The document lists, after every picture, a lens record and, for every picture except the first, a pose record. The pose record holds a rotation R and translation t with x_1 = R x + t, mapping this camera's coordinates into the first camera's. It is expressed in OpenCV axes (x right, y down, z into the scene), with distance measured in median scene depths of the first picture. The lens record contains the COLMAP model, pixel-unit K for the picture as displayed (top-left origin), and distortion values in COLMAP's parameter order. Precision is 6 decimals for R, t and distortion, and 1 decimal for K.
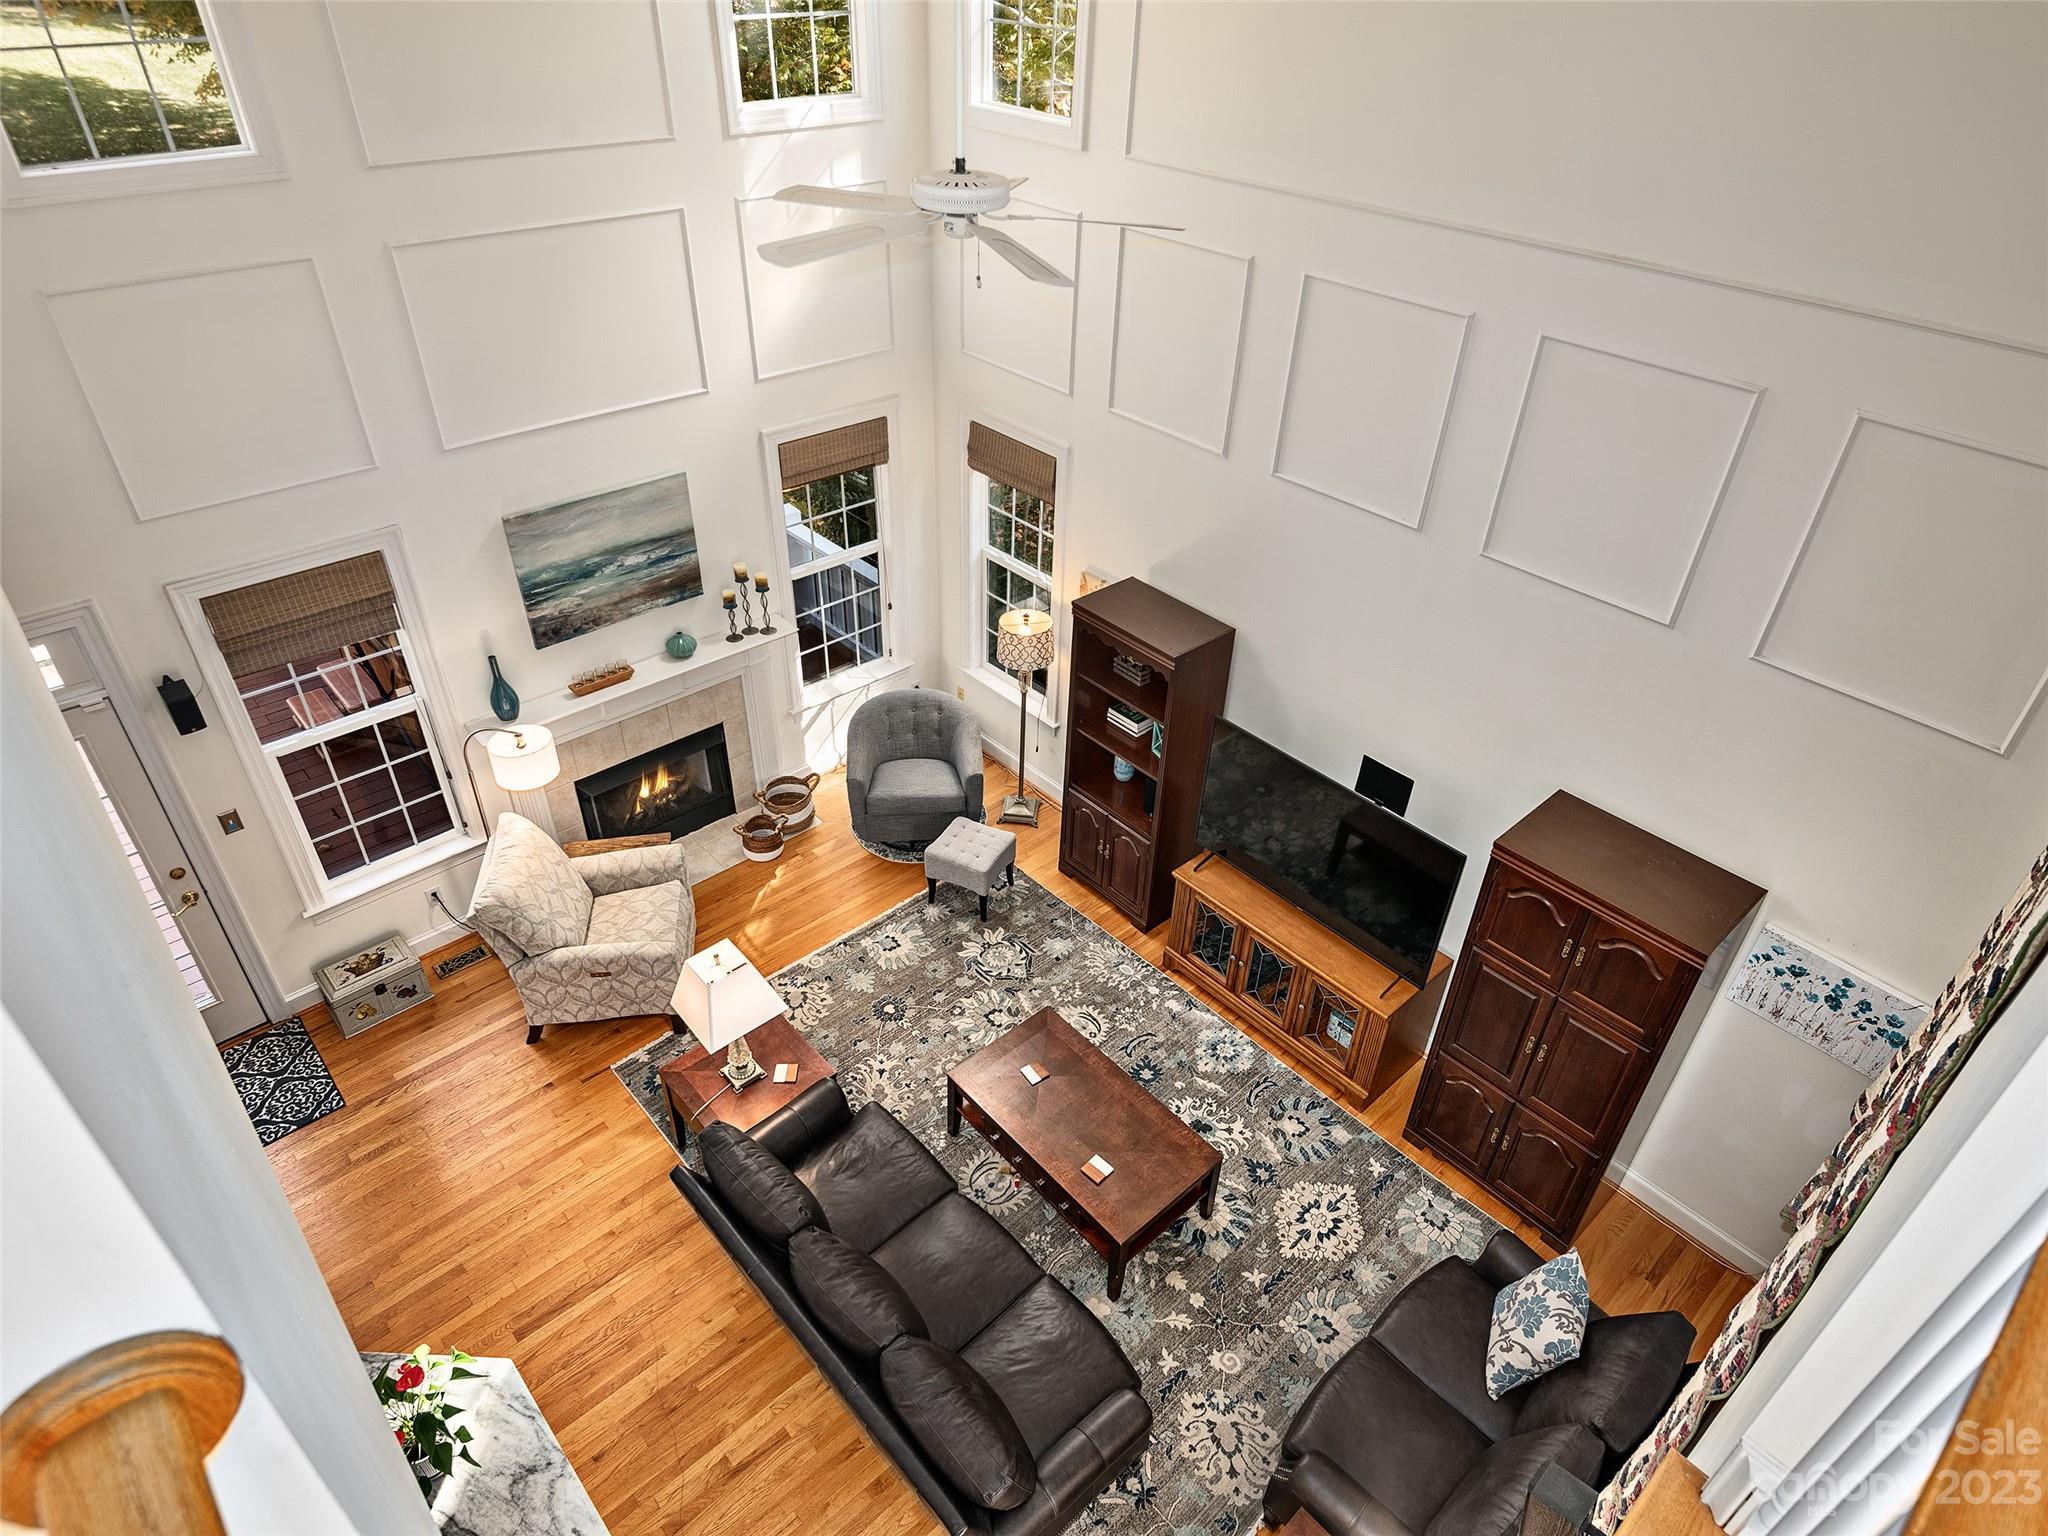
lens RADIAL K [[1190.9, 0, 1021.9], [0, 1190.9, 776.6], [0, 0, 1]] dist [0.017366, -0.003819]
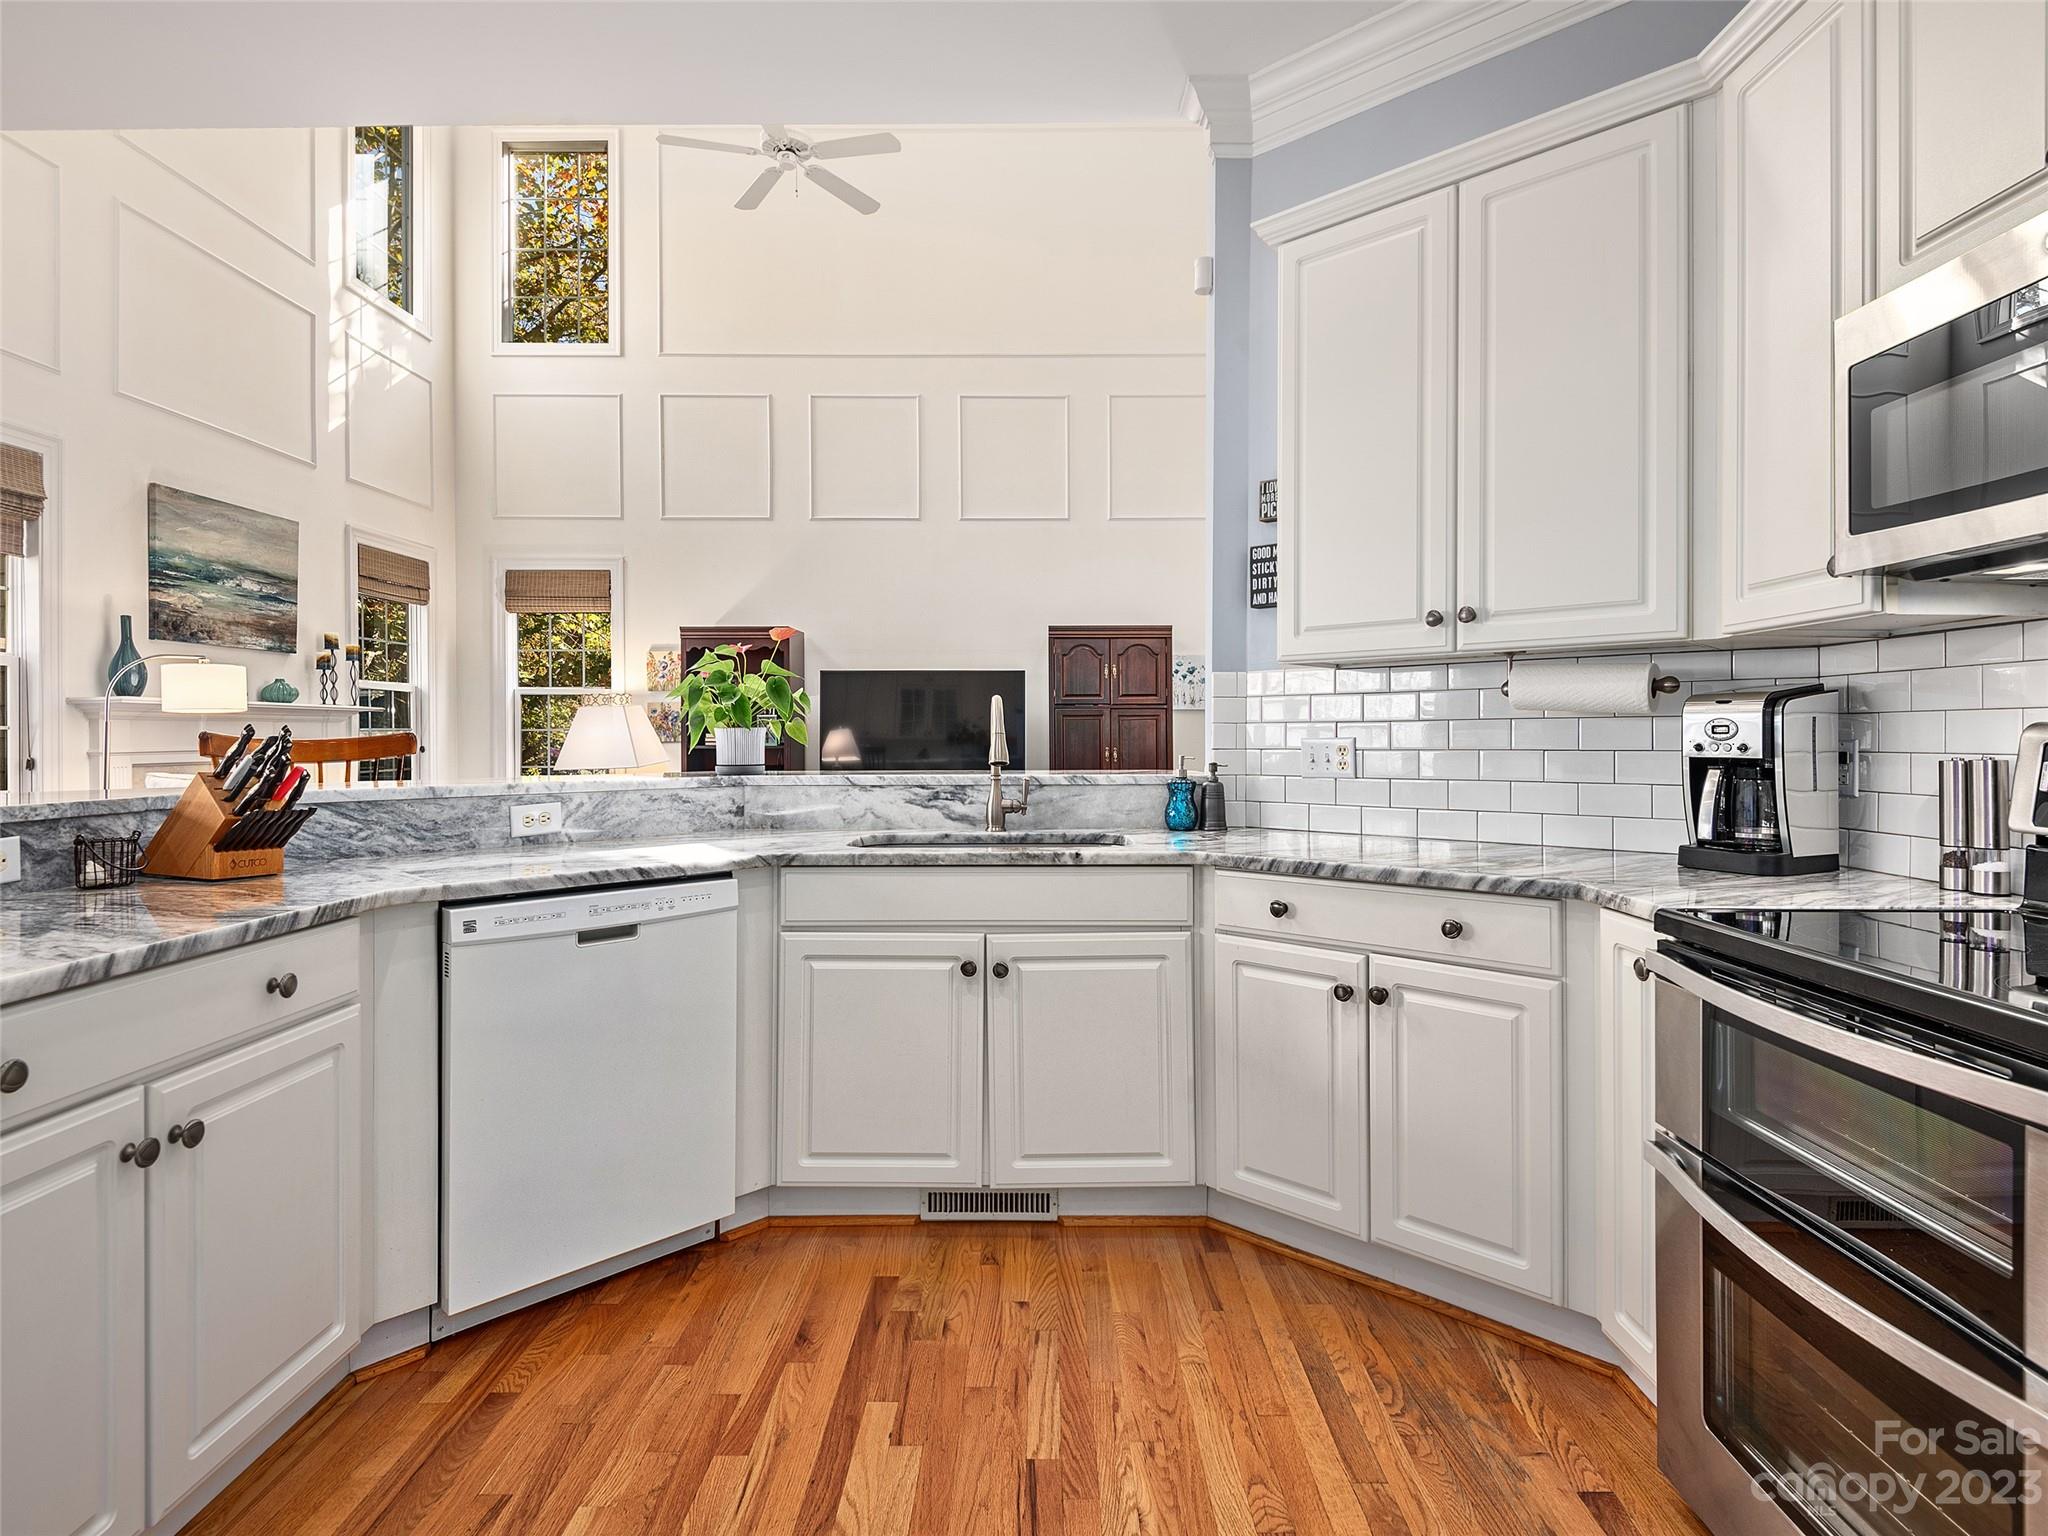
lens RADIAL K [[1062.6, 0, 1031.9], [0, 1062.6, 746.5], [0, 0, 1]] dist [0.022011, -0.015083]
pose [[0.670272, -0.034602, 0.741308, -0.630406], [0.448617, 0.814623, -0.367604, 0.621801], [-0.591167, 0.578958, 0.561542, 0.221014]]
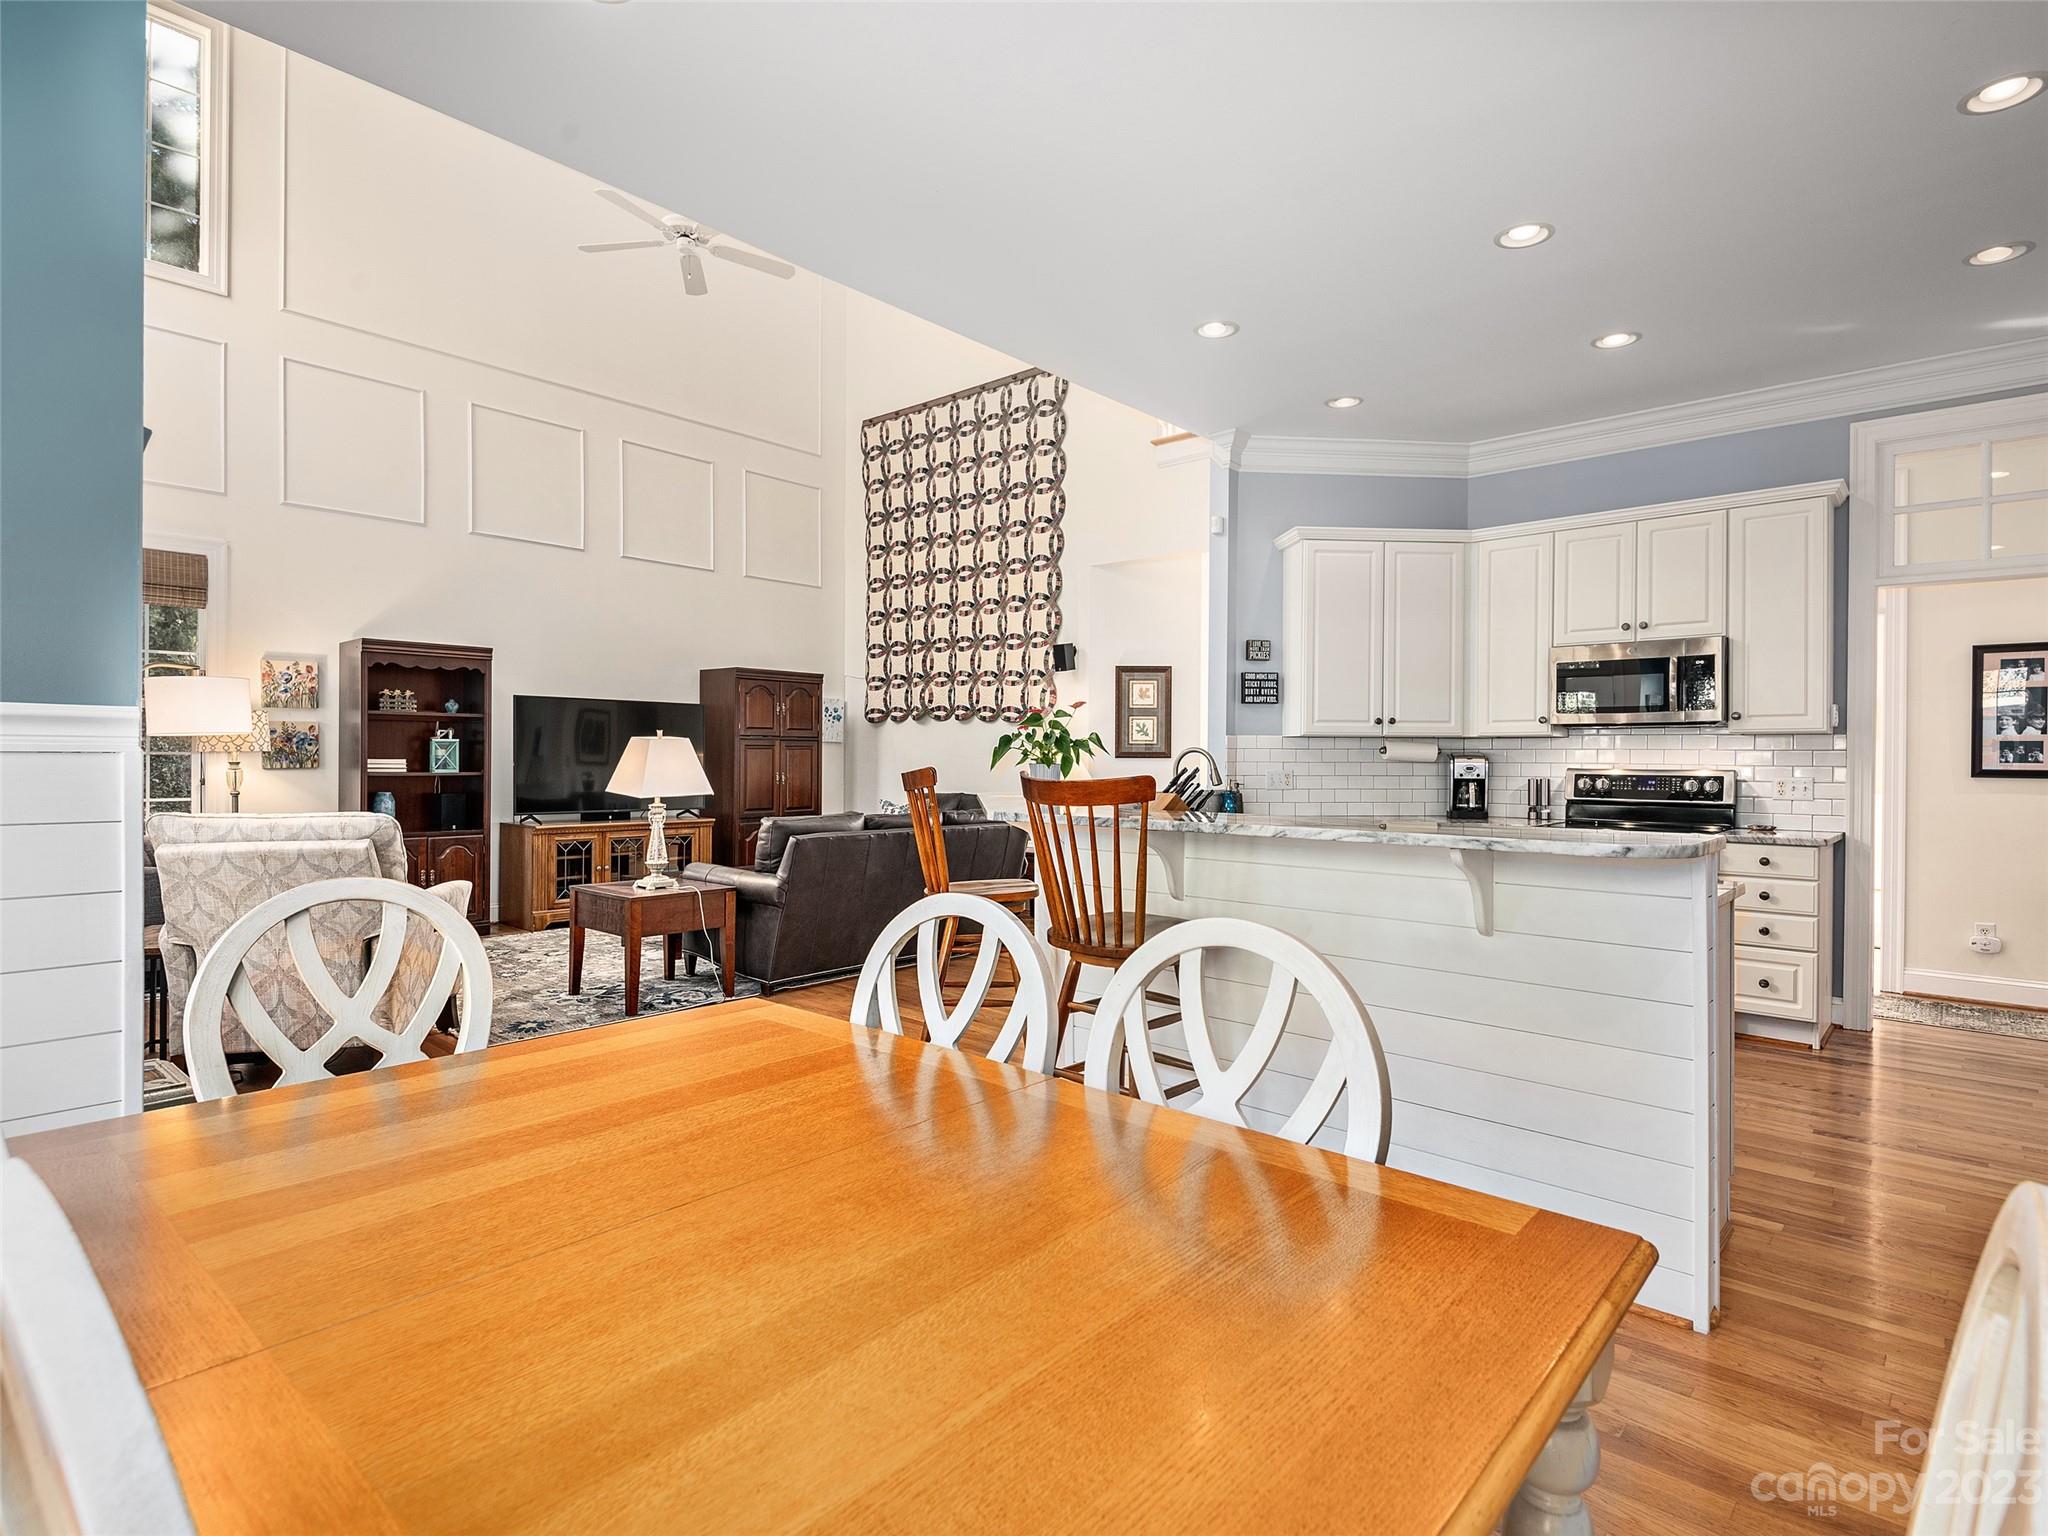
lens RADIAL K [[1062.6, 0, 1023.9], [0, 1062.6, 758.4], [0, 0, 1]] dist [0.022011, -0.015083]
pose [[-0.106890, -0.025305, 0.993949, -1.173944], [0.572698, 0.815619, 0.082353, 0.252461], [-0.812768, 0.578035, -0.072689, 0.698421]]
